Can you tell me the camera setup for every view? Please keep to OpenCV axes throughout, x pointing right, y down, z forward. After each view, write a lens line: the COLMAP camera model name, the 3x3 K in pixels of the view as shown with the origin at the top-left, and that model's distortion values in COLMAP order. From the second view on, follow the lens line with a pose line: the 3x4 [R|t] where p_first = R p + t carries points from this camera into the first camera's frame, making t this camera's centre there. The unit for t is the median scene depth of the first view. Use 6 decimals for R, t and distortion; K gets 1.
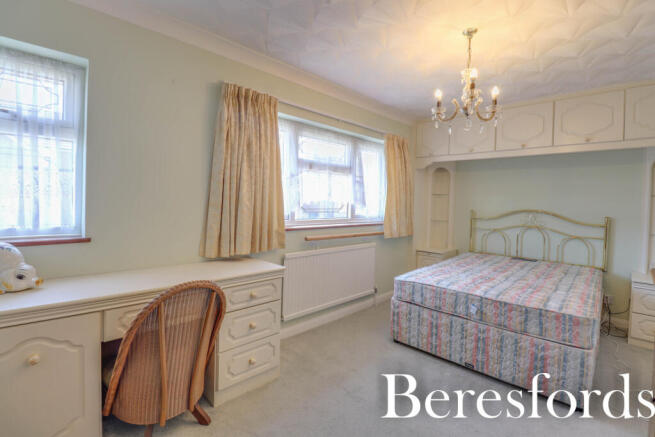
lens RADIAL K [[299.7, 0, 326.1], [0, 299.7, 205.8], [0, 0, 1]] dist [0.000558, -0.000069]
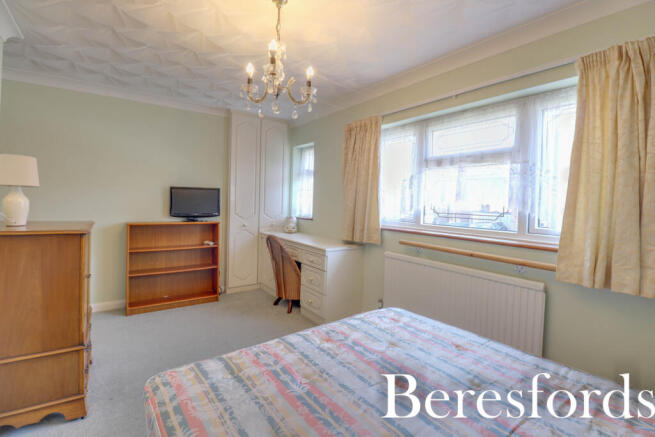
lens RADIAL K [[299.7, 0, 326.1], [0, 299.7, 205.8], [0, 0, 1]] dist [0.000558, -0.000069]
pose [[-0.130483, -0.014136, -0.991350, 0.838819], [-0.042299, 0.999067, -0.008679, 0.011030], [0.990548, 0.040801, -0.130959, 0.796227]]
